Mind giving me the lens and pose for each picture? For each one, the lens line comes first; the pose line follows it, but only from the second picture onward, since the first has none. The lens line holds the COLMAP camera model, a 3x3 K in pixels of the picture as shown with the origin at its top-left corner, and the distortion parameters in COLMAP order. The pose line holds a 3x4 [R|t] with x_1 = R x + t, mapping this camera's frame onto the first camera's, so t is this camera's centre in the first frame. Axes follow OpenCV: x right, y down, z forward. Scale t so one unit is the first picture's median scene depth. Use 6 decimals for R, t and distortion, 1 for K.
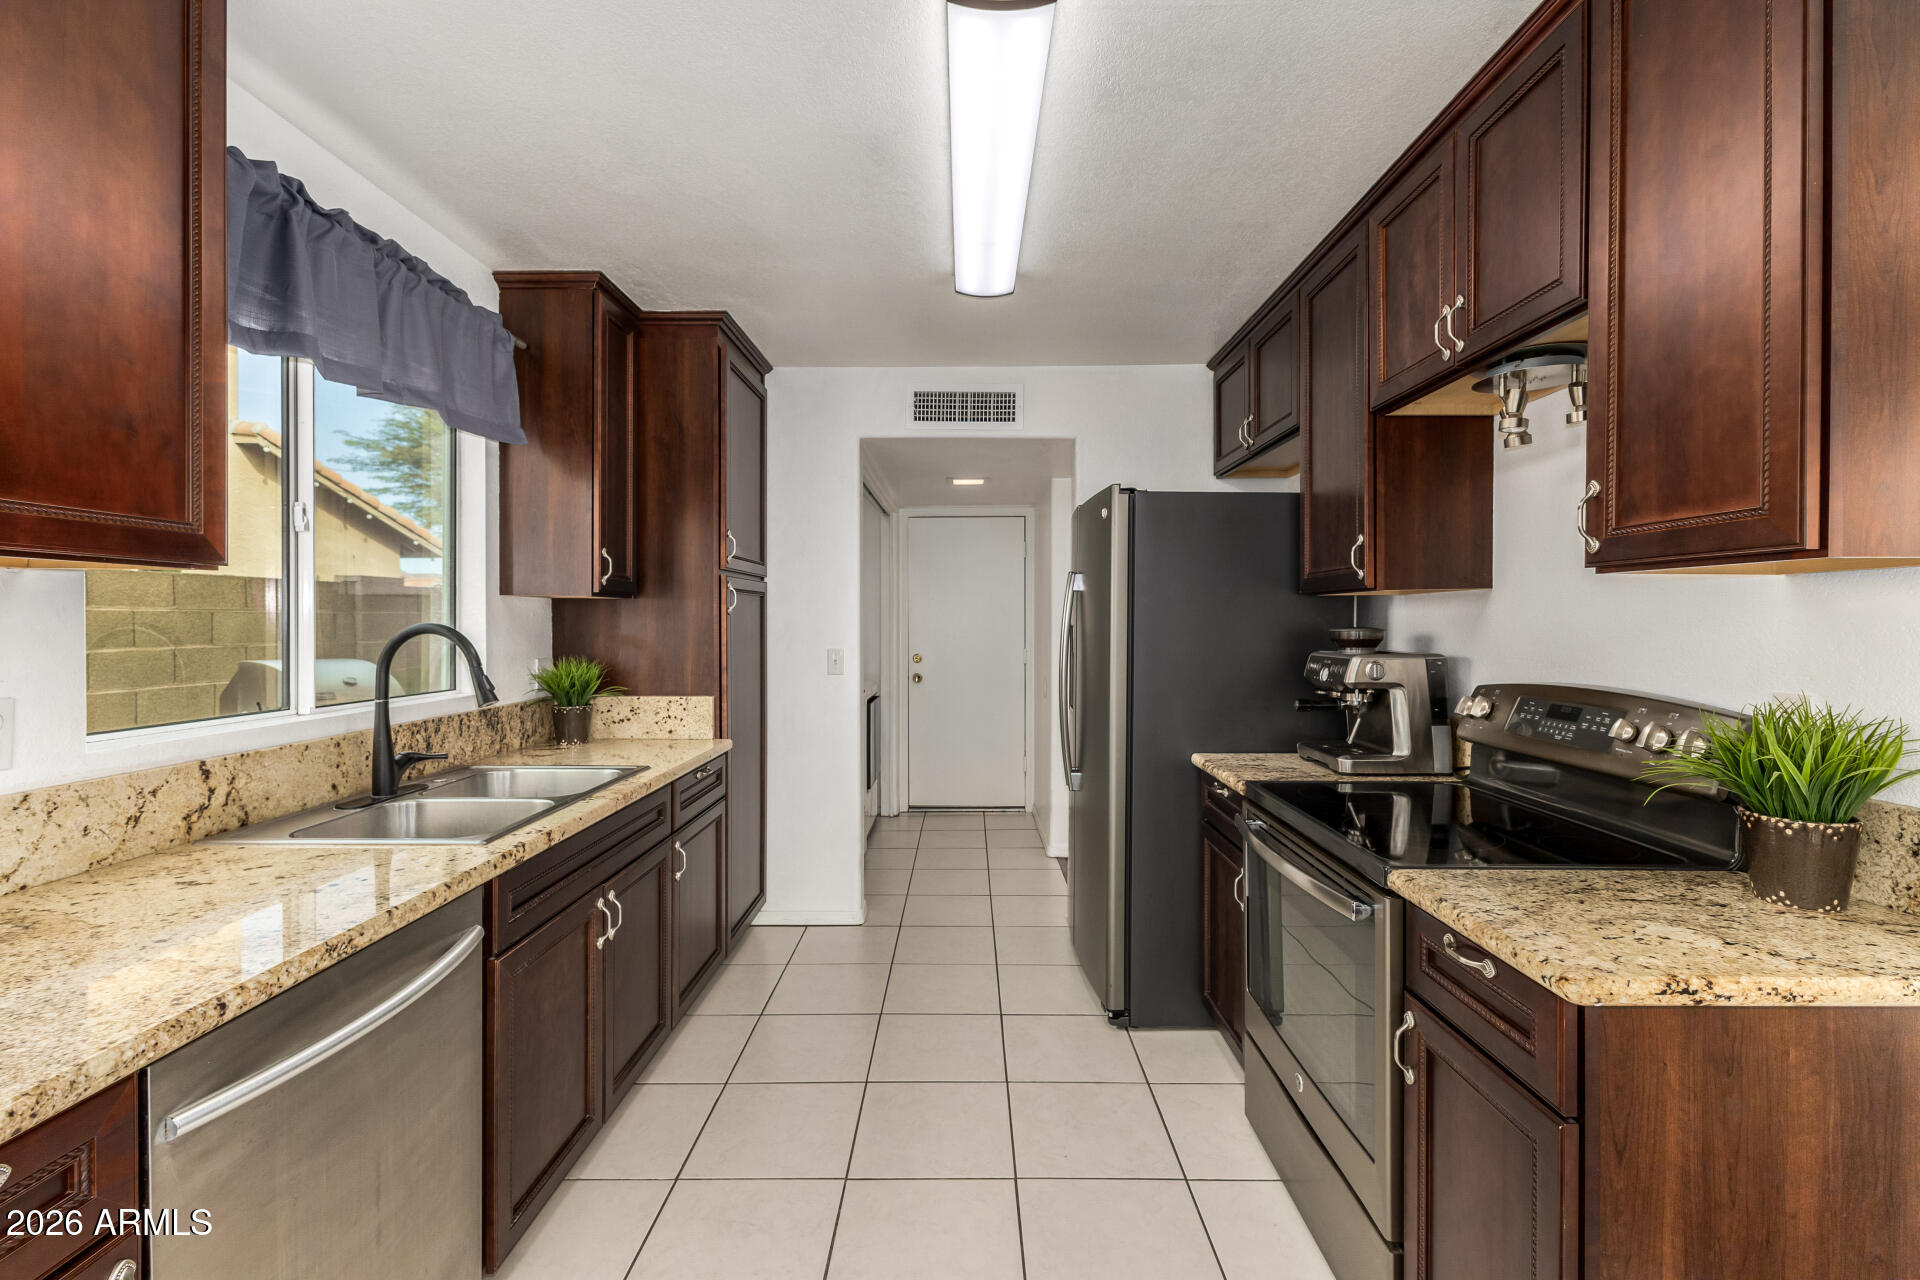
lens RADIAL K [[827.6, 0, 965.5], [0, 827.6, 633.8], [0, 0, 1]] dist [0.005154, -0.001183]
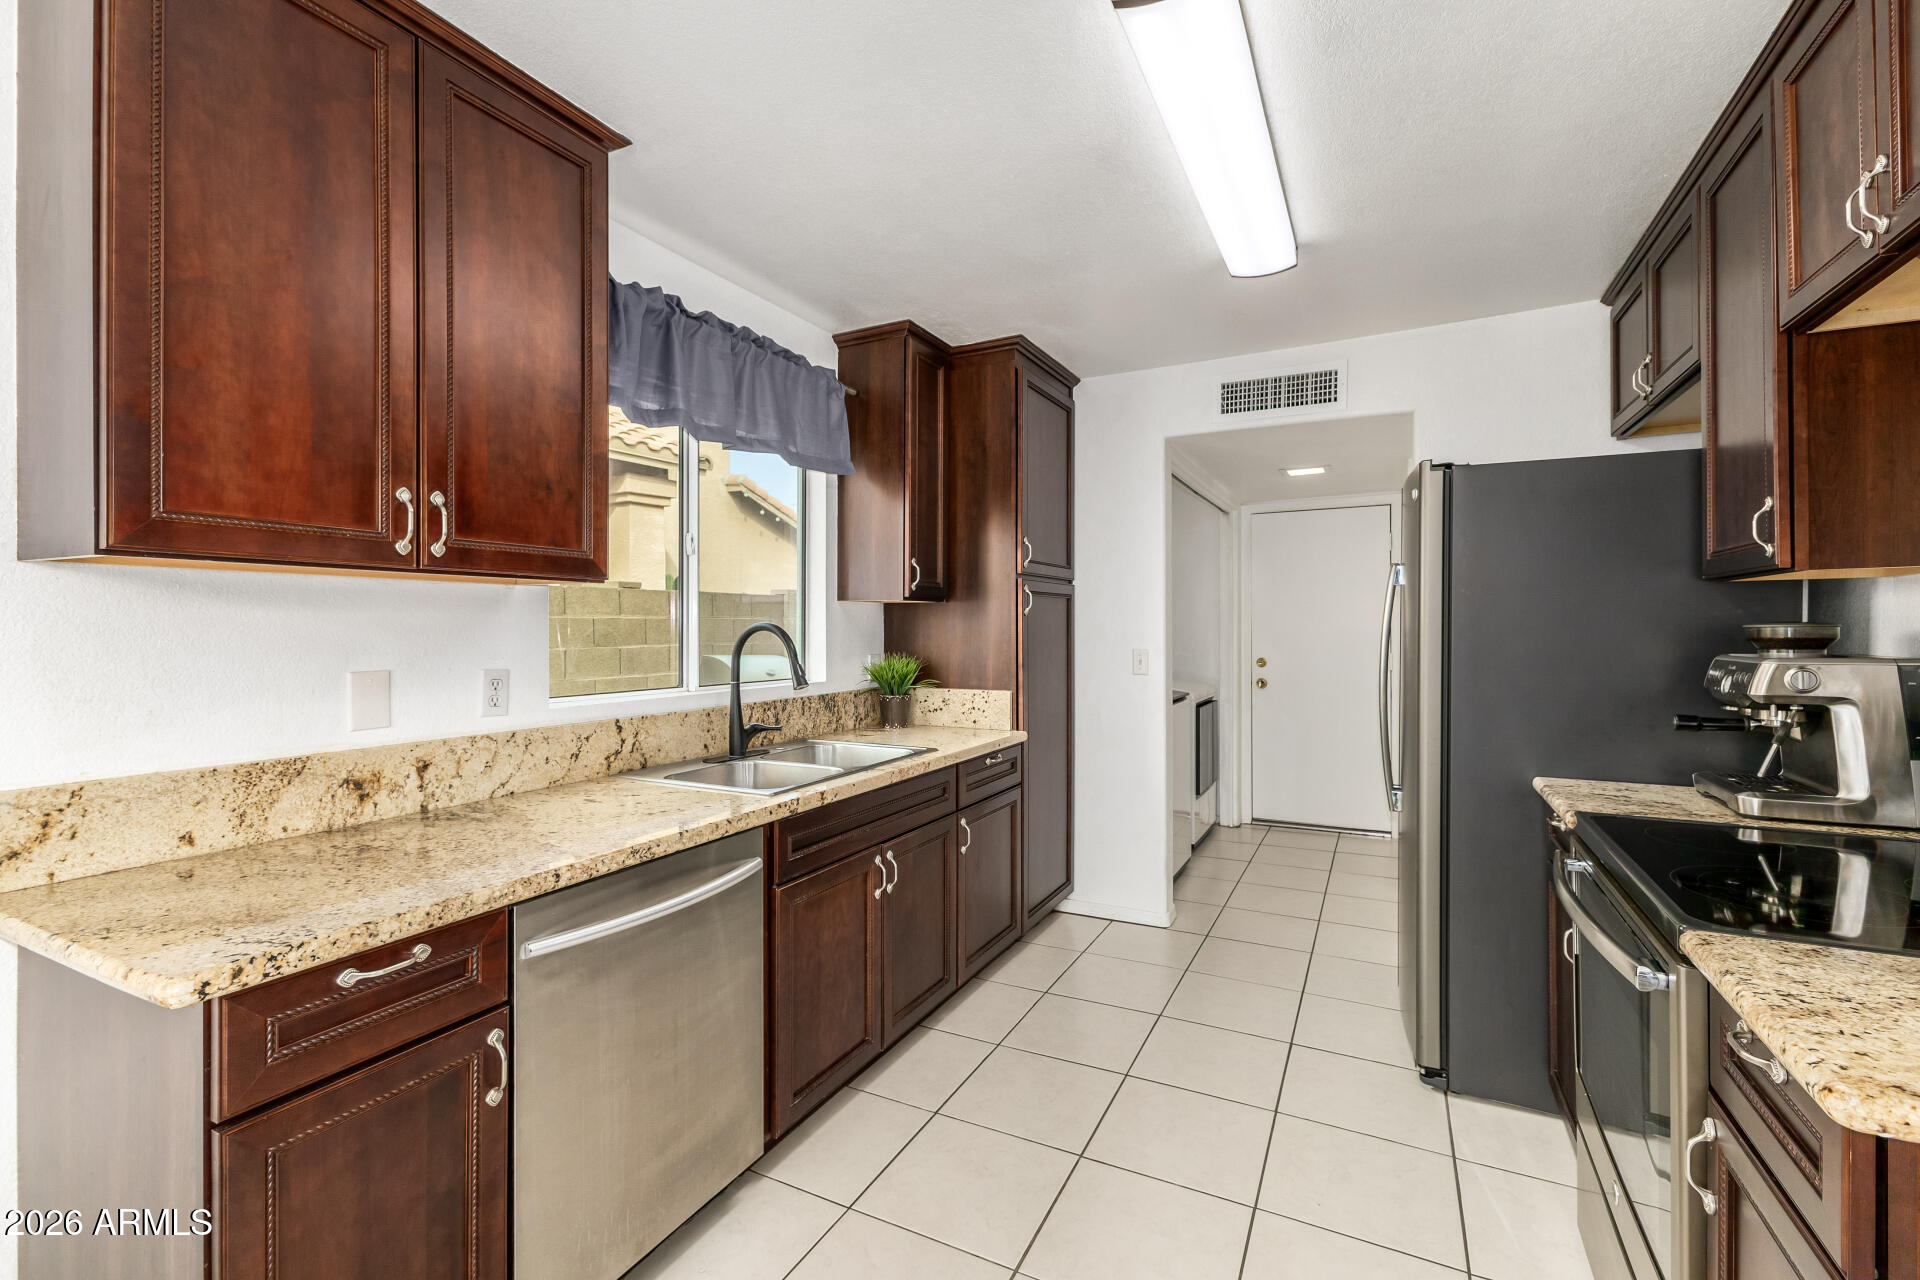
lens RADIAL K [[827.6, 0, 957.2], [0, 827.6, 631.3], [0, 0, 1]] dist [0.005154, -0.001183]
pose [[0.892821, -0.001749, -0.450408, 0.157582], [-0.002536, 0.999957, -0.008911, 0.009811], [0.450405, 0.009098, 0.892778, 0.000903]]
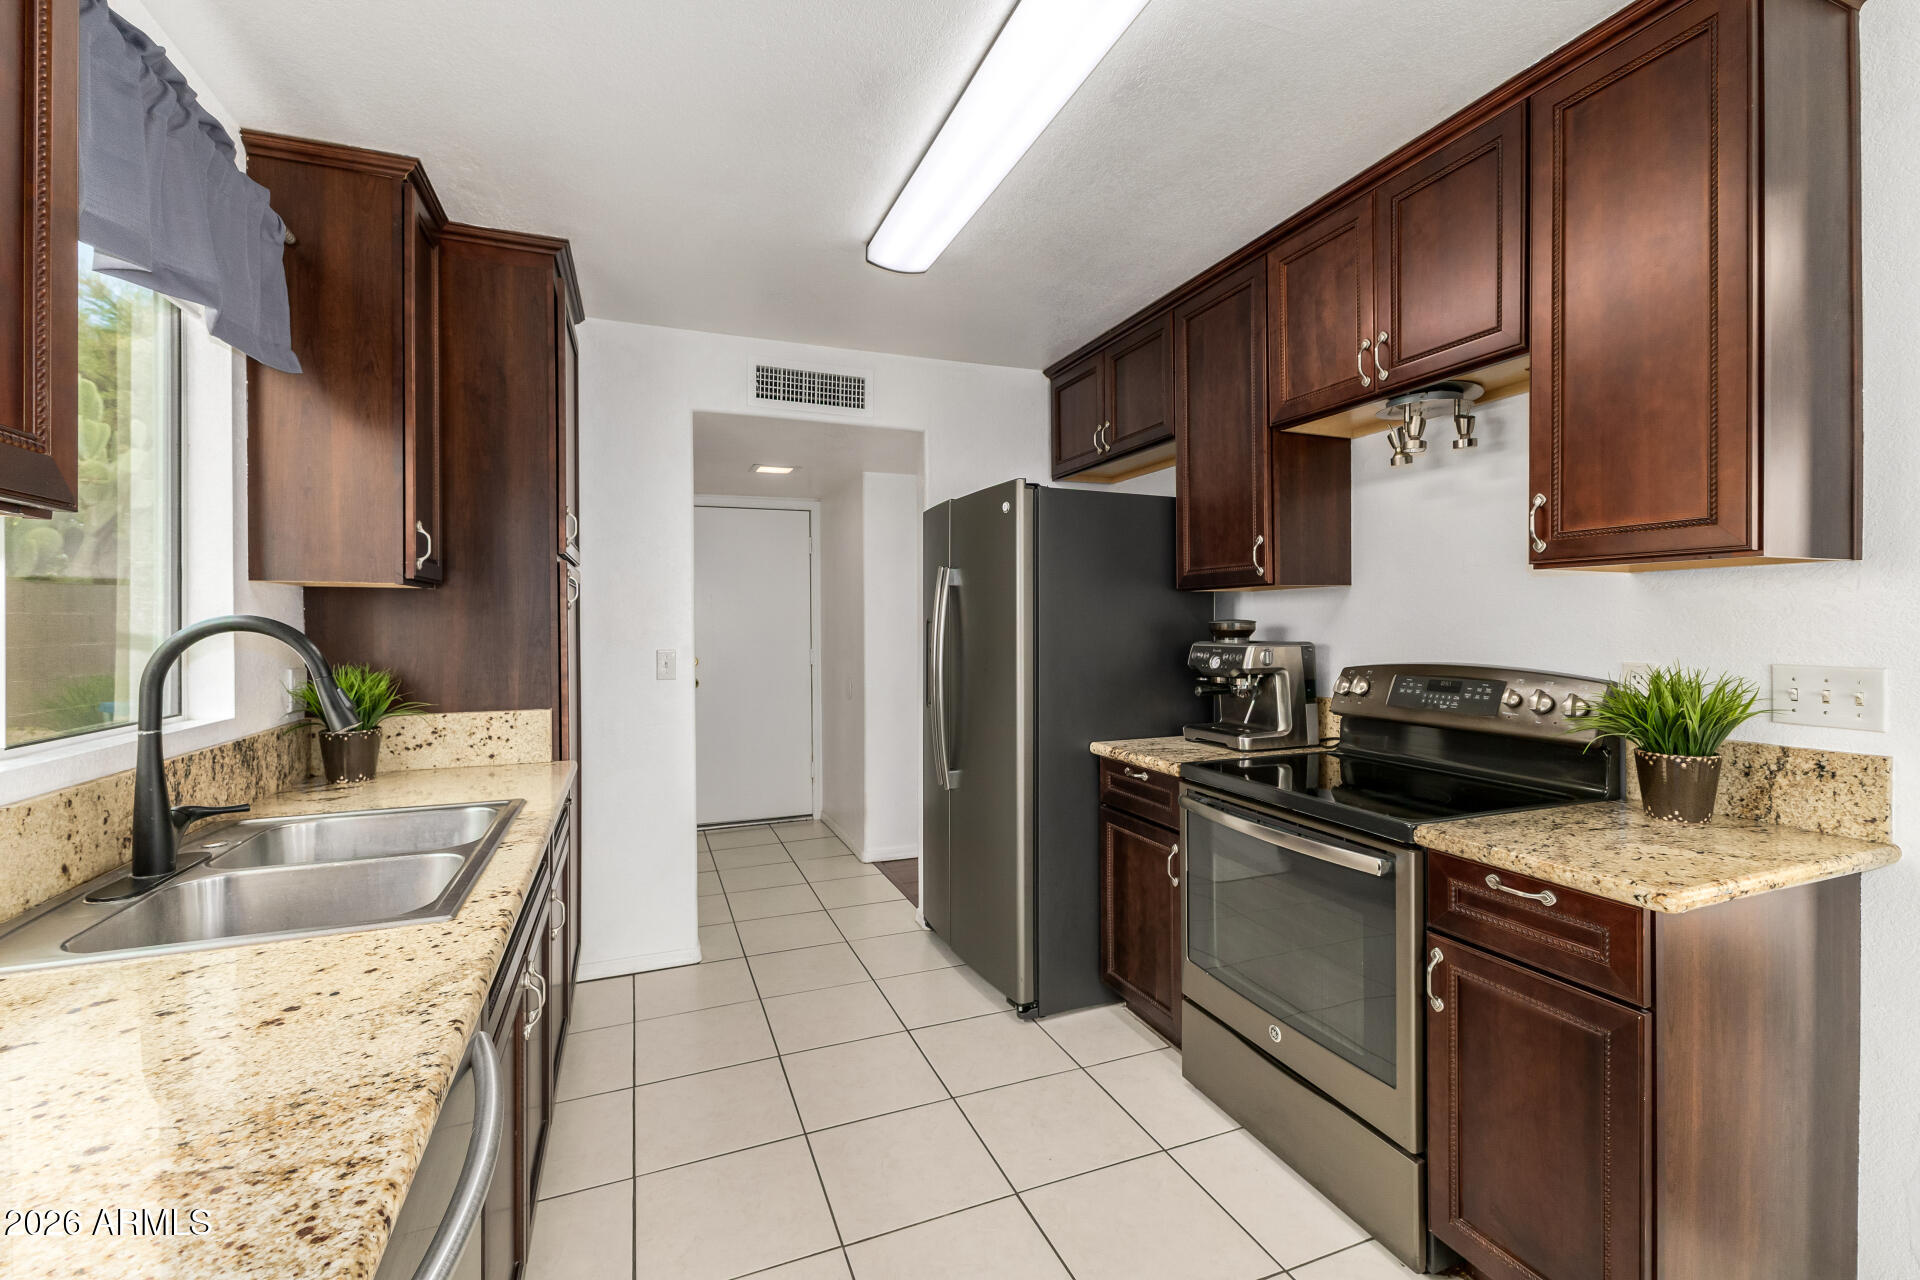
lens RADIAL K [[827.6, 0, 995.8], [0, 827.6, 631.5], [0, 0, 1]] dist [0.005154, -0.001183]
pose [[0.924203, -0.010042, 0.381771, -0.274814], [0.012043, 0.999923, -0.002851, 0.008334], [-0.381713, 0.007233, 0.924253, 0.101671]]
